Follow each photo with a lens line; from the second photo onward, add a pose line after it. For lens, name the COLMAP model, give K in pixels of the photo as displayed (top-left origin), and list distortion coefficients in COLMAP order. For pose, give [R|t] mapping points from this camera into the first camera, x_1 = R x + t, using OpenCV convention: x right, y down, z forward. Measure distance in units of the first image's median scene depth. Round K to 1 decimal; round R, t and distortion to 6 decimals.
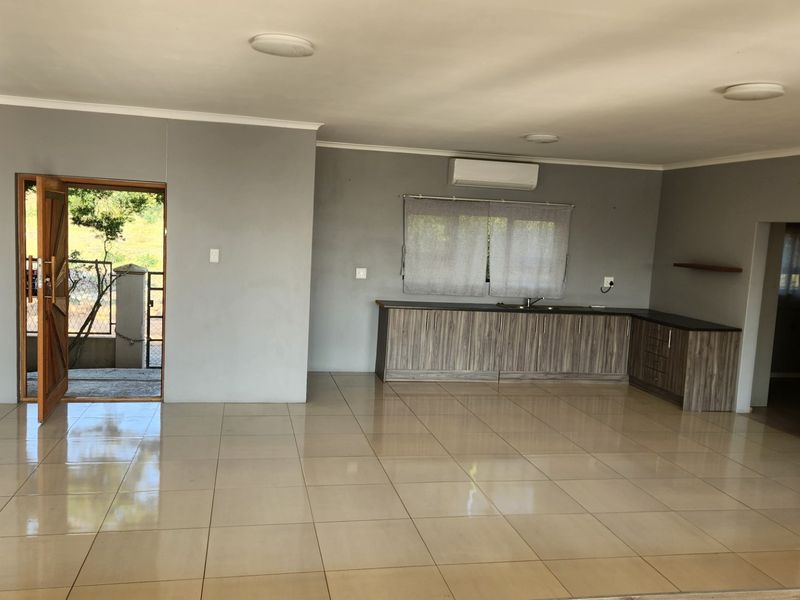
lens RADIAL K [[703.1, 0, 396.1], [0, 703.1, 309.0], [0, 0, 1]] dist [0.055017, -0.005248]
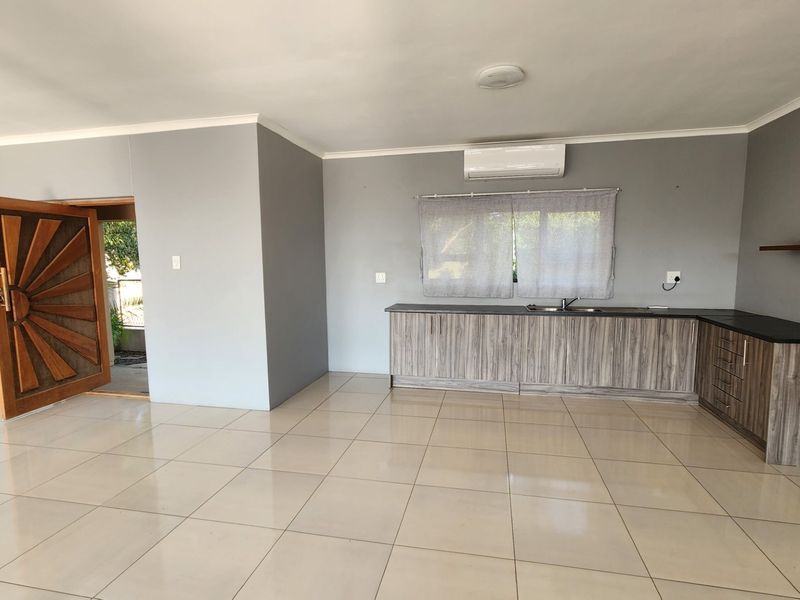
lens RADIAL K [[432.5, 0, 401.4], [0, 432.5, 306.0], [0, 0, 1]] dist [0.003627, -0.003006]
pose [[0.916101, -0.015301, -0.400655, 0.228643], [0.010168, 0.999837, -0.014935, -0.000160], [0.400818, 0.009608, 0.916107, 0.439232]]
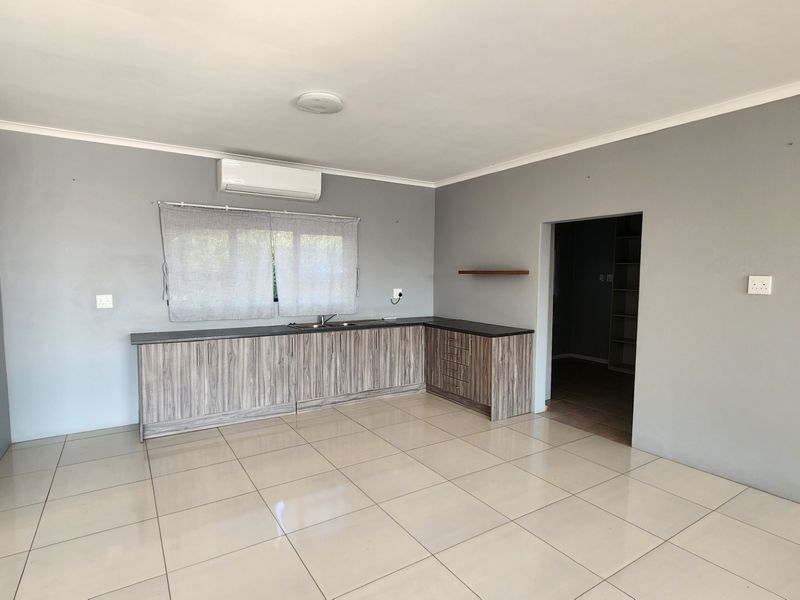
lens RADIAL K [[432.5, 0, 400.6], [0, 432.5, 305.8], [0, 0, 1]] dist [0.003627, -0.003006]
pose [[0.931753, -0.073452, 0.355585, 0.084409], [0.083877, 0.996378, -0.013966, -0.011977], [-0.353271, 0.042838, 0.934540, 0.439147]]
